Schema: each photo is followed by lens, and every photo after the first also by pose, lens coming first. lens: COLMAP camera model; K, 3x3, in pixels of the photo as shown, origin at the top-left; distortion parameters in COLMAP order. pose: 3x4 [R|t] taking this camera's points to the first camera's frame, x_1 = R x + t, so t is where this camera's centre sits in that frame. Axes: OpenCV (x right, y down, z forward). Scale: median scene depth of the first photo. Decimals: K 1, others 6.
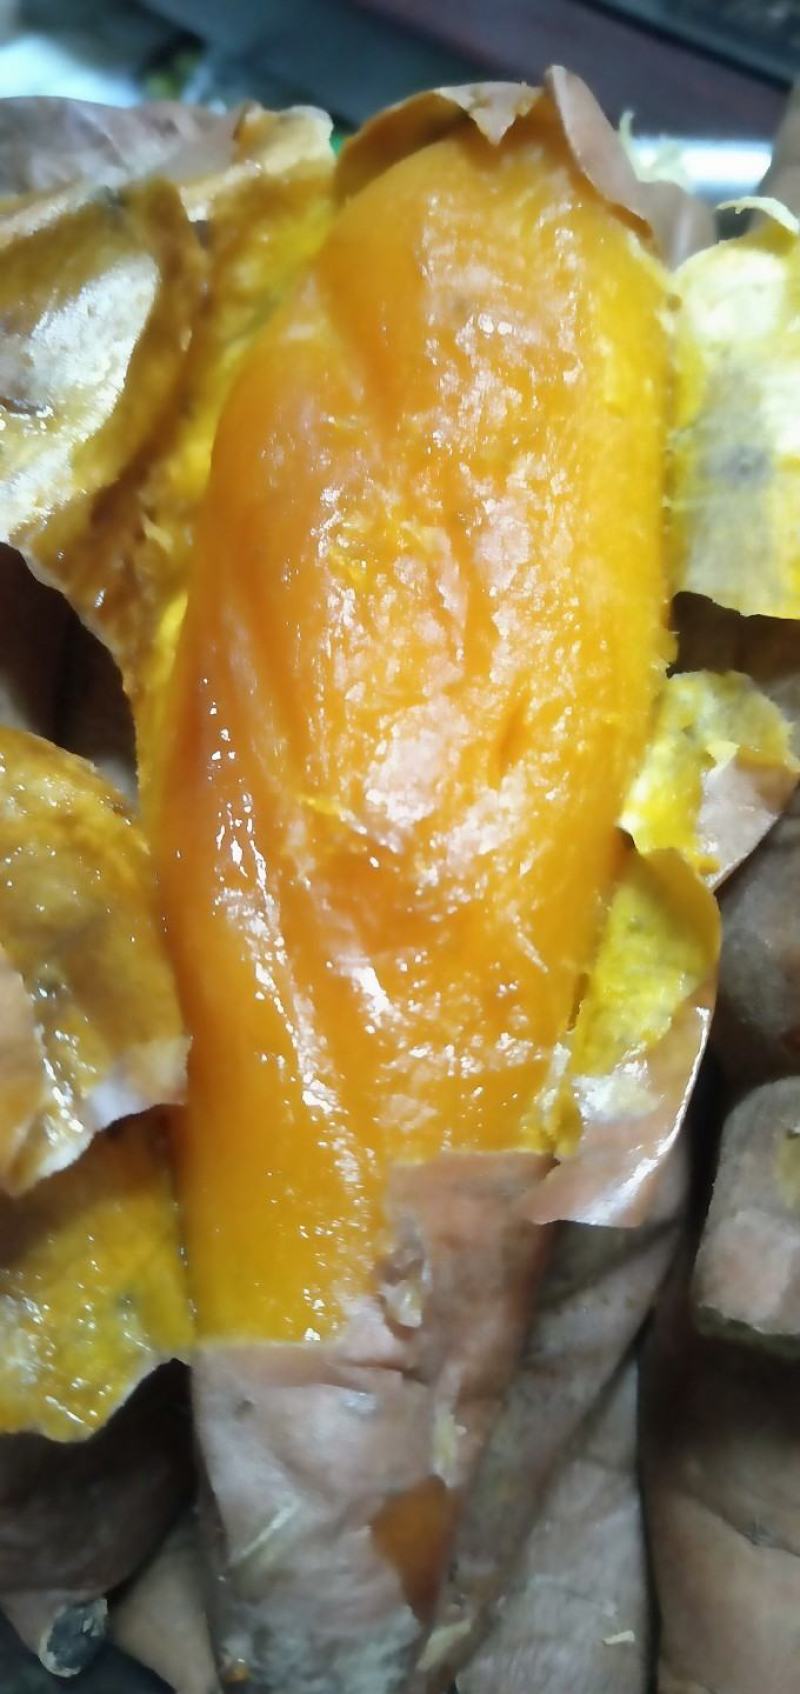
lens RADIAL K [[1210.0, 0, 400.0], [0, 1210.0, 847.0], [0, 0, 1]] dist [-0.000025, -0.034702]
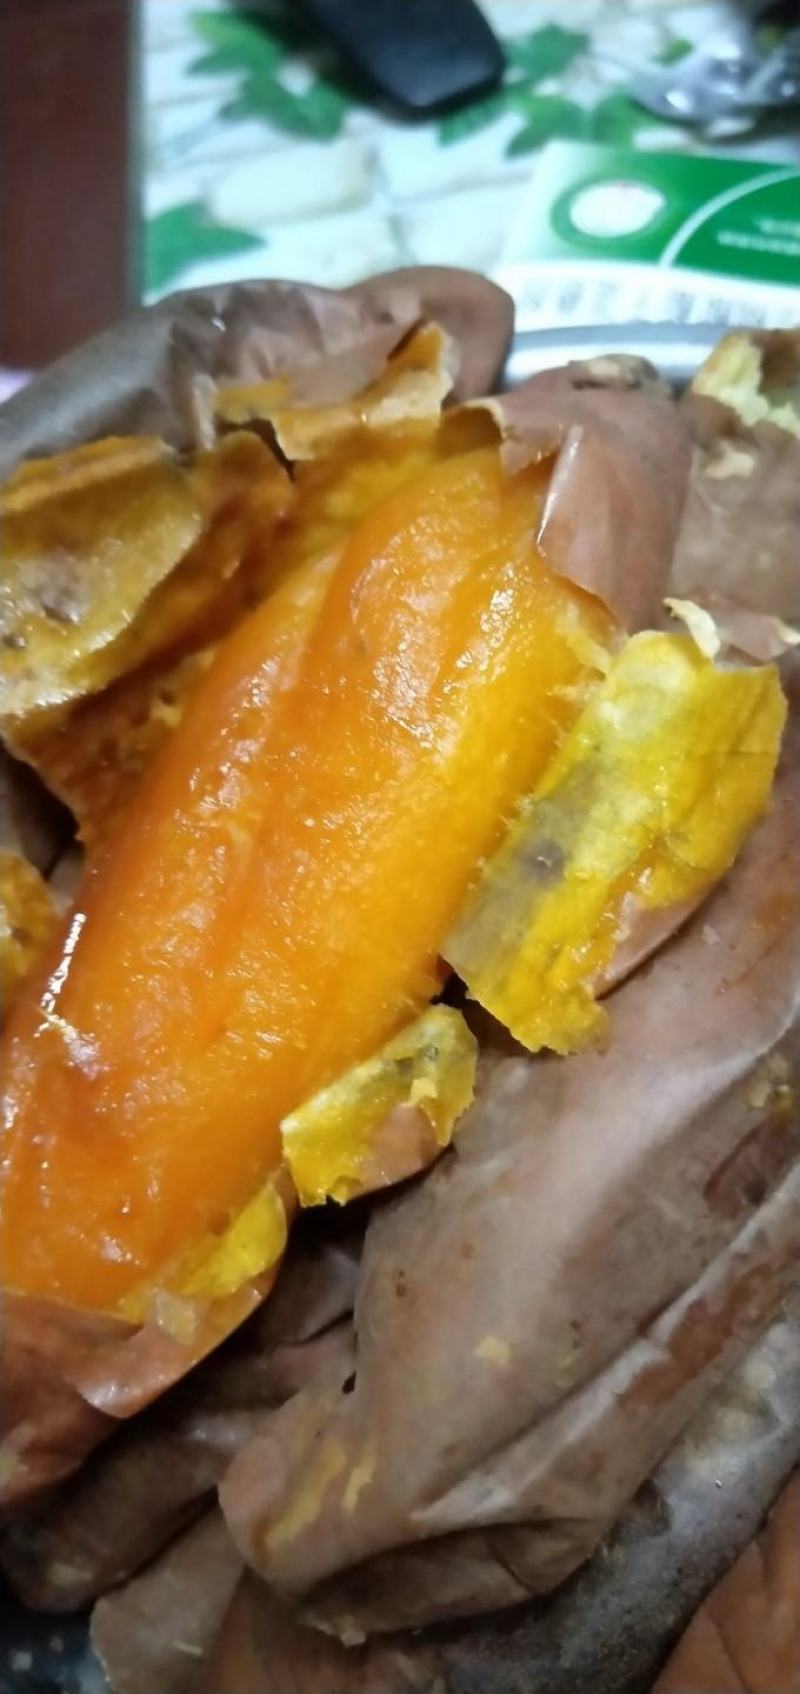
lens RADIAL K [[1210.0, 0, 400.0], [0, 1210.0, 847.0], [0, 0, 1]] dist [-0.000025, -0.034702]
pose [[0.864925, 0.365416, -0.344058, 0.553588], [-0.323269, 0.929977, 0.175045, -0.486110], [0.383930, -0.040177, 0.922488, -0.069616]]
